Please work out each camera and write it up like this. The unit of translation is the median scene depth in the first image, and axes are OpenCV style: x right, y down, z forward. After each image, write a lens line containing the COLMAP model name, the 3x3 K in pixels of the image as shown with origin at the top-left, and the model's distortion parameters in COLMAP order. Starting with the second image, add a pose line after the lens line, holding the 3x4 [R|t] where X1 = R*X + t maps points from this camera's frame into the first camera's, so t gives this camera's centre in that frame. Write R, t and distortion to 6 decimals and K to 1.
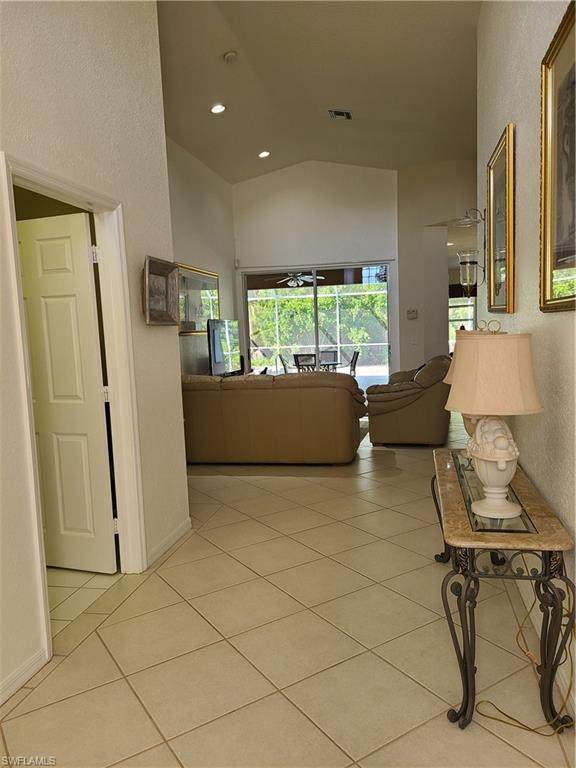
lens RADIAL K [[572.8, 0, 285.2], [0, 572.8, 384.6], [0, 0, 1]] dist [0.053831, -0.055312]
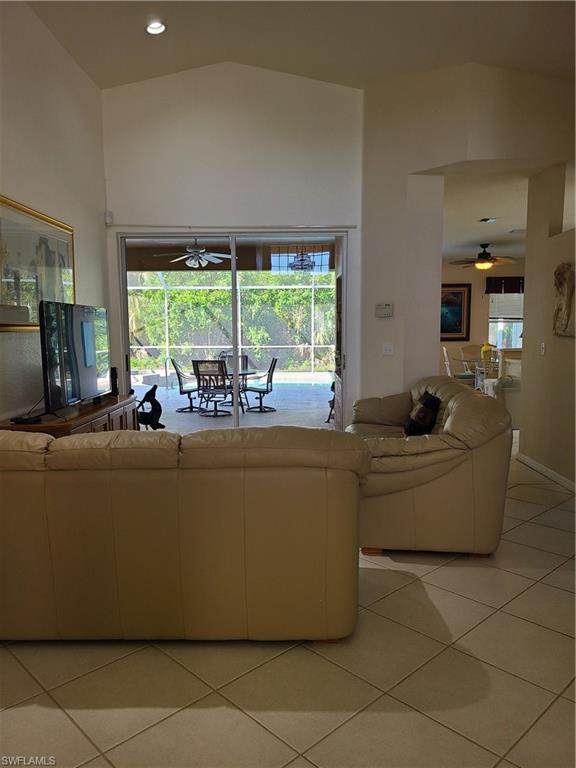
lens RADIAL K [[572.8, 0, 282.2], [0, 572.8, 384.1], [0, 0, 1]] dist [0.053831, -0.055312]
pose [[0.981534, 0.012893, 0.190853, -0.008613], [-0.013264, 0.999912, 0.000670, -0.017519], [-0.190828, -0.003189, 0.981618, 0.182203]]
